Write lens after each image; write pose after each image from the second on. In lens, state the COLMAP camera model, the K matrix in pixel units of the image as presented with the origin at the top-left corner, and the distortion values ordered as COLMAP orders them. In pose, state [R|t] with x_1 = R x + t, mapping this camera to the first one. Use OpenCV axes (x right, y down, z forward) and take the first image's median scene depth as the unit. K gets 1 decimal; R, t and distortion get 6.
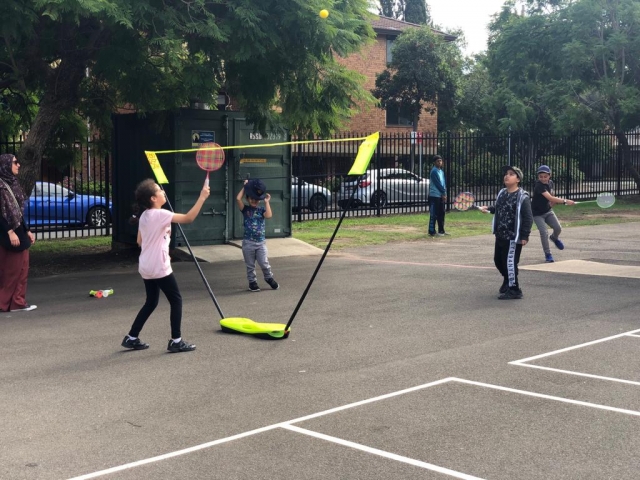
lens RADIAL K [[944.2, 0, 320.0], [0, 944.2, 240.0], [0, 0, 1]] dist [0.048079, -0.074295]
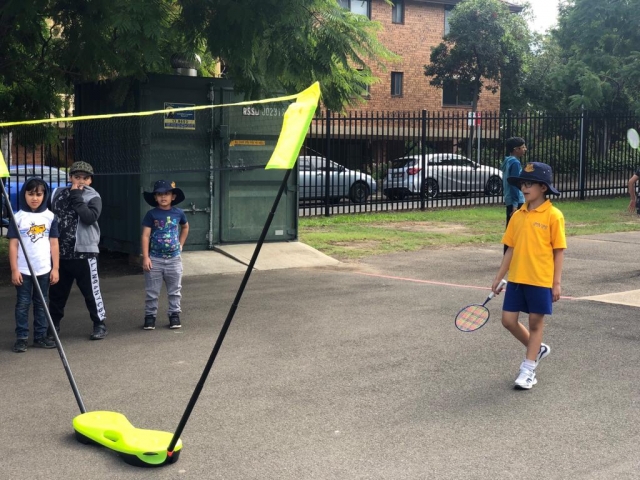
lens RADIAL K [[938.4, 0, 322.9], [0, 938.4, 239.5], [0, 0, 1]] dist [0.091081, -0.331251]
pose [[0.997699, 0.014031, -0.066334, 0.022290], [-0.012898, 0.999764, 0.017472, -0.009580], [0.066563, -0.016577, 0.997644, 0.118300]]
